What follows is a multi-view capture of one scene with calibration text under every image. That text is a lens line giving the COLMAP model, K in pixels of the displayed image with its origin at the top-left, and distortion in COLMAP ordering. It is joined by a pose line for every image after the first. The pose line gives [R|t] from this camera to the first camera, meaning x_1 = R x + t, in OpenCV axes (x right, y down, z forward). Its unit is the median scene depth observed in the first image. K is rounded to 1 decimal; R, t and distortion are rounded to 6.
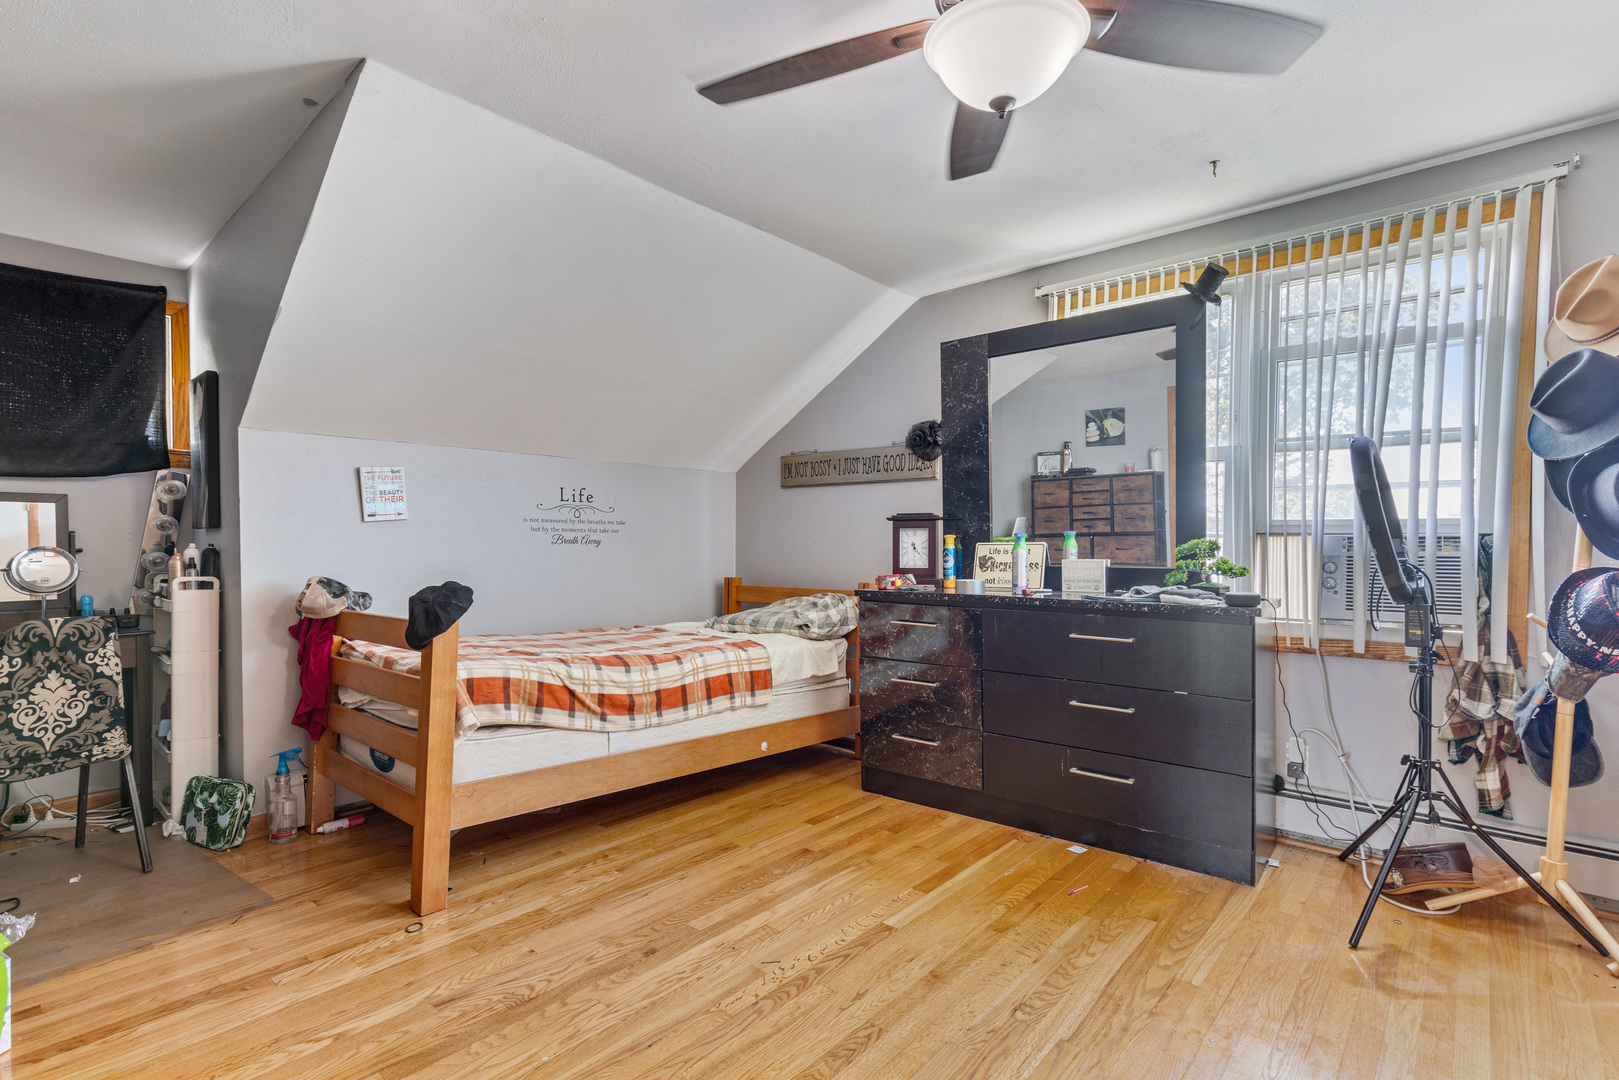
lens RADIAL K [[738.9, 0, 824.2], [0, 738.9, 554.1], [0, 0, 1]] dist [0.006116, -0.000730]
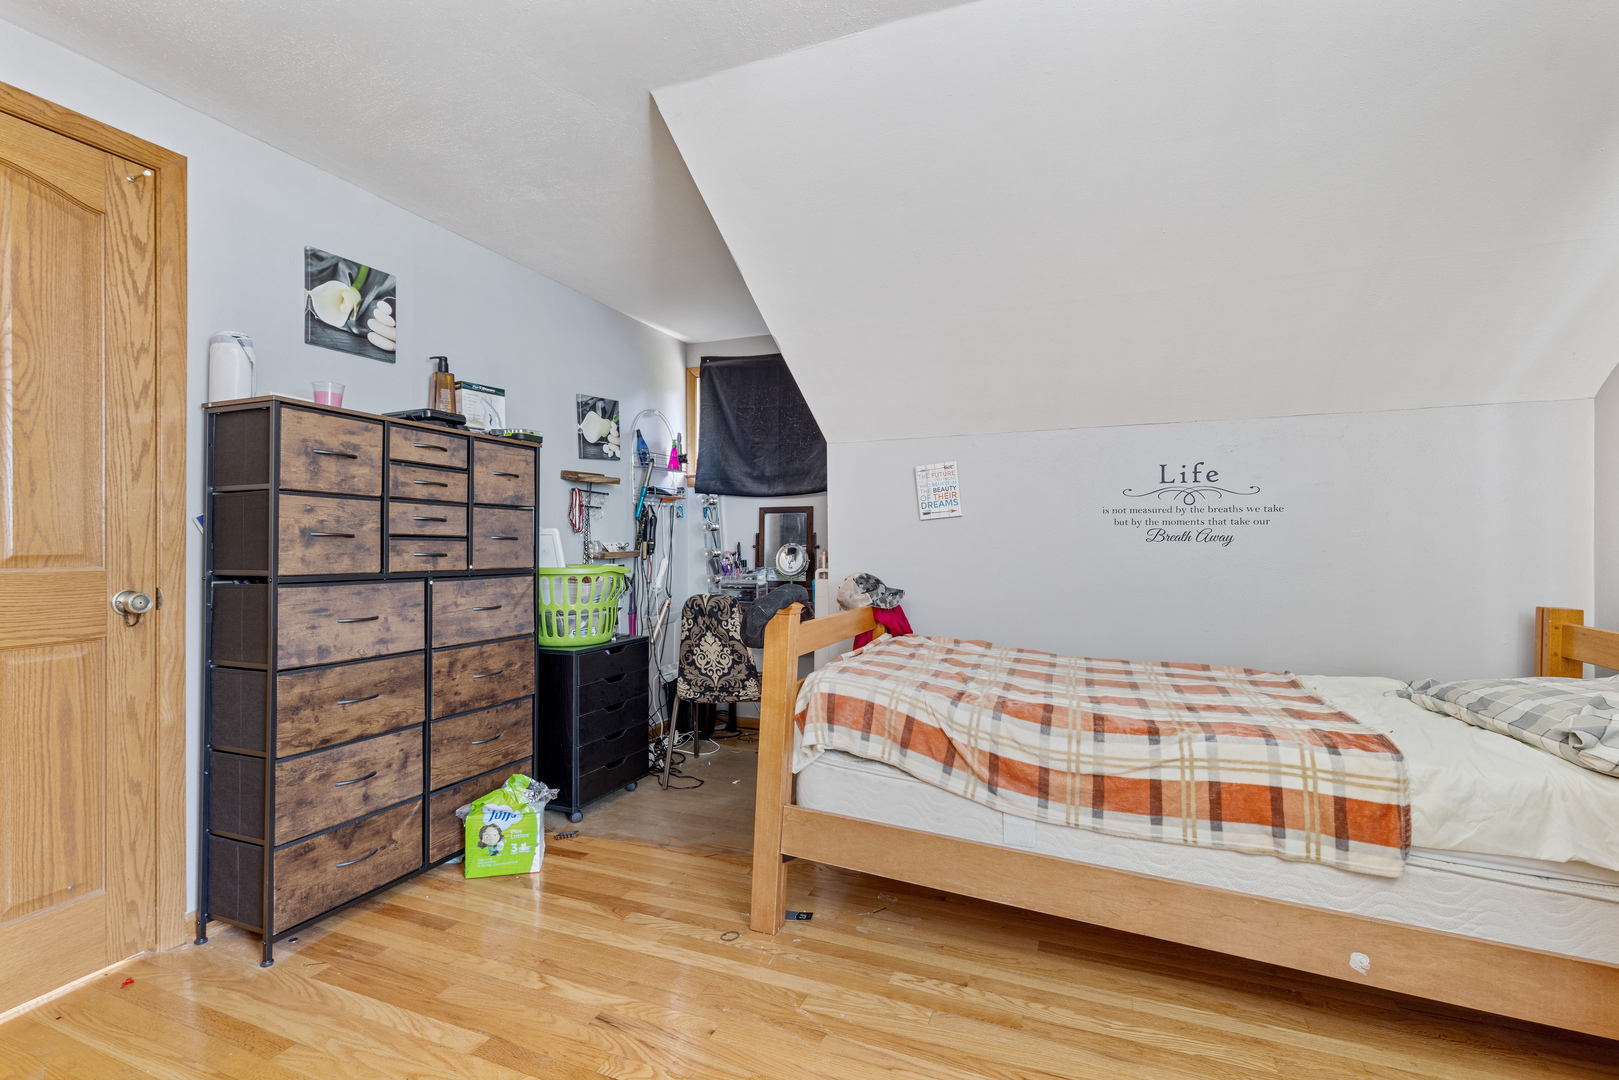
lens RADIAL K [[738.9, 0, 813.5], [0, 738.9, 533.8], [0, 0, 1]] dist [0.006116, -0.000730]
pose [[0.324603, -0.007496, -0.945821, 0.310345], [-0.009090, 0.999898, -0.011045, -0.013623], [0.945807, 0.012183, 0.324502, 0.586704]]
